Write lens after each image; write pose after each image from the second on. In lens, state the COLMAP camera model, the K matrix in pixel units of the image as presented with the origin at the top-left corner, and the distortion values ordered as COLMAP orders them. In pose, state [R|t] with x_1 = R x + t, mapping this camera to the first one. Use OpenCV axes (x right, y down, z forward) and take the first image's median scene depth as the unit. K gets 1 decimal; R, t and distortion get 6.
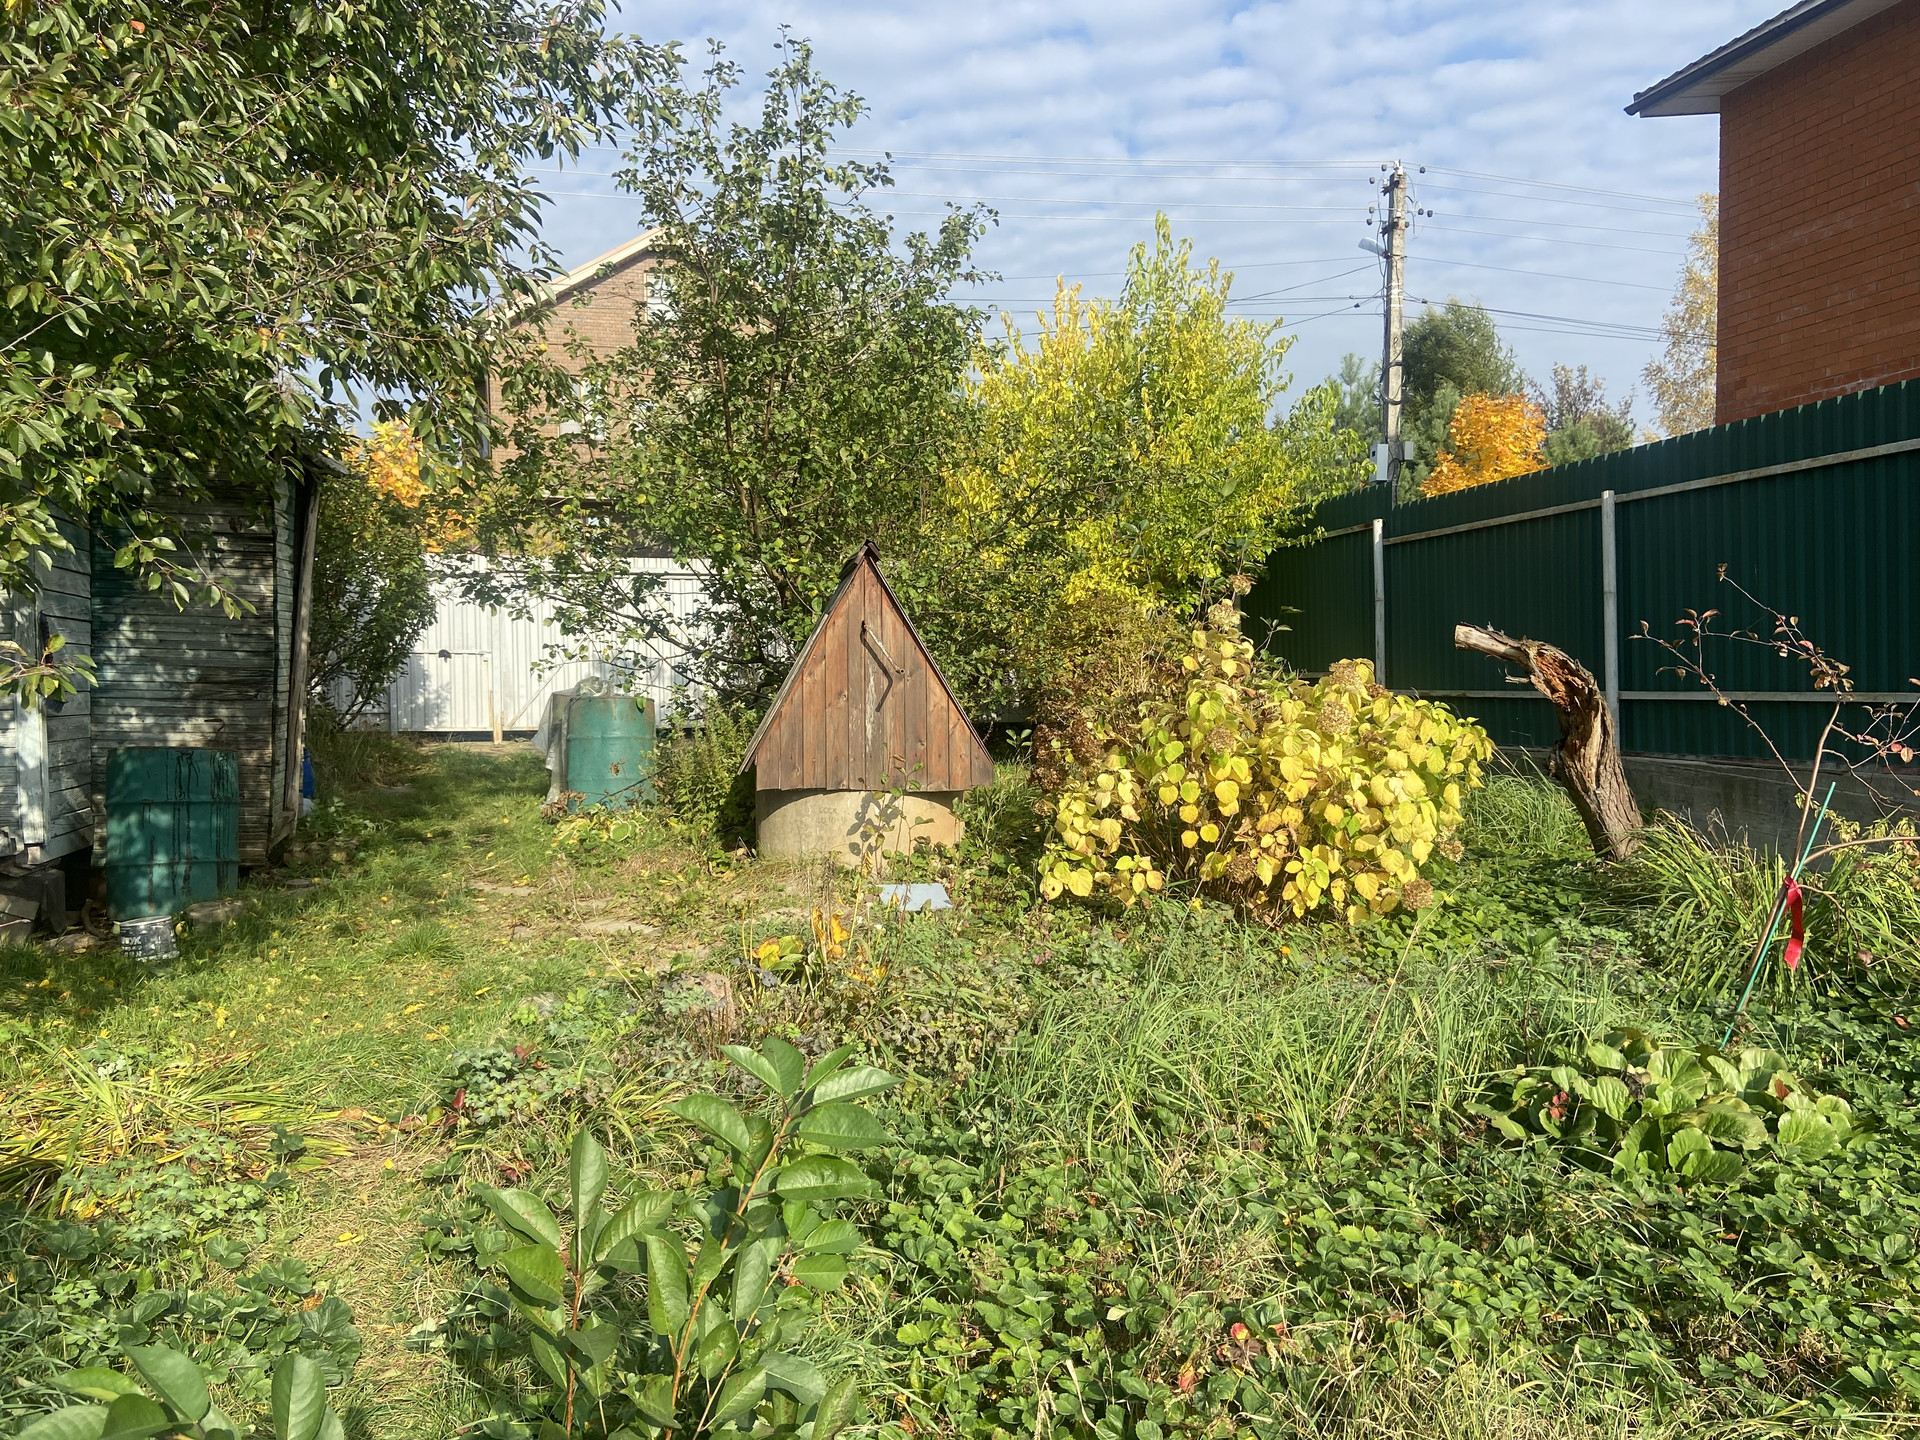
lens RADIAL K [[1442.6, 0, 956.7], [0, 1442.6, 731.6], [0, 0, 1]] dist [0.137631, -0.165793]
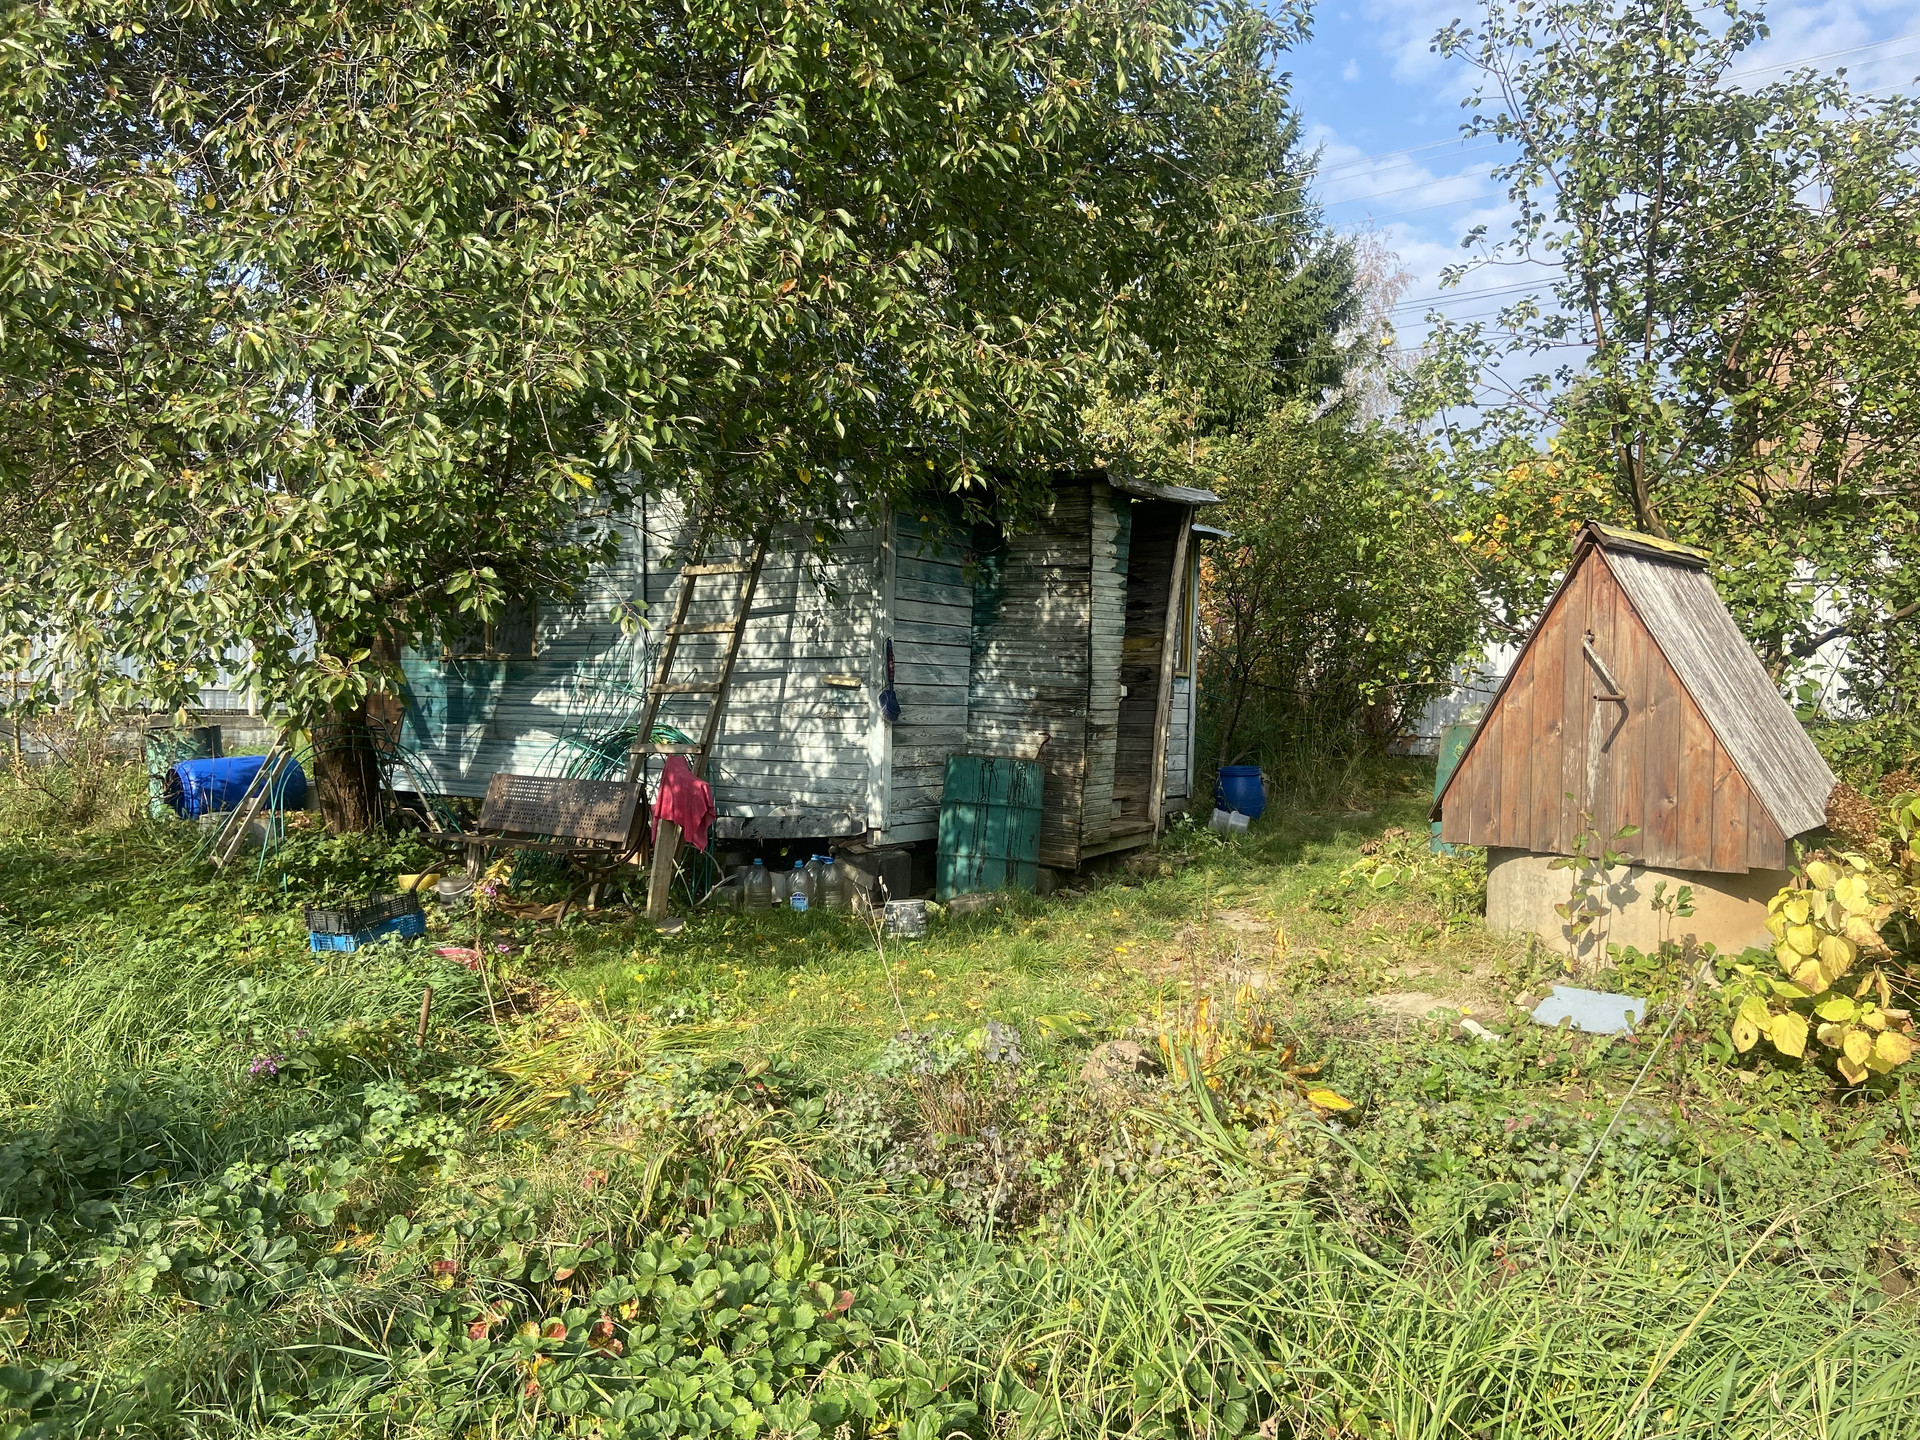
lens RADIAL K [[1442.6, 0, 956.7], [0, 1442.6, 731.6], [0, 0, 1]] dist [0.137631, -0.165793]
pose [[0.636102, 0.035185, -0.770802, 0.311987], [-0.048371, 0.998813, 0.005675, -0.012614], [0.770087, 0.033675, 0.637049, 0.265904]]
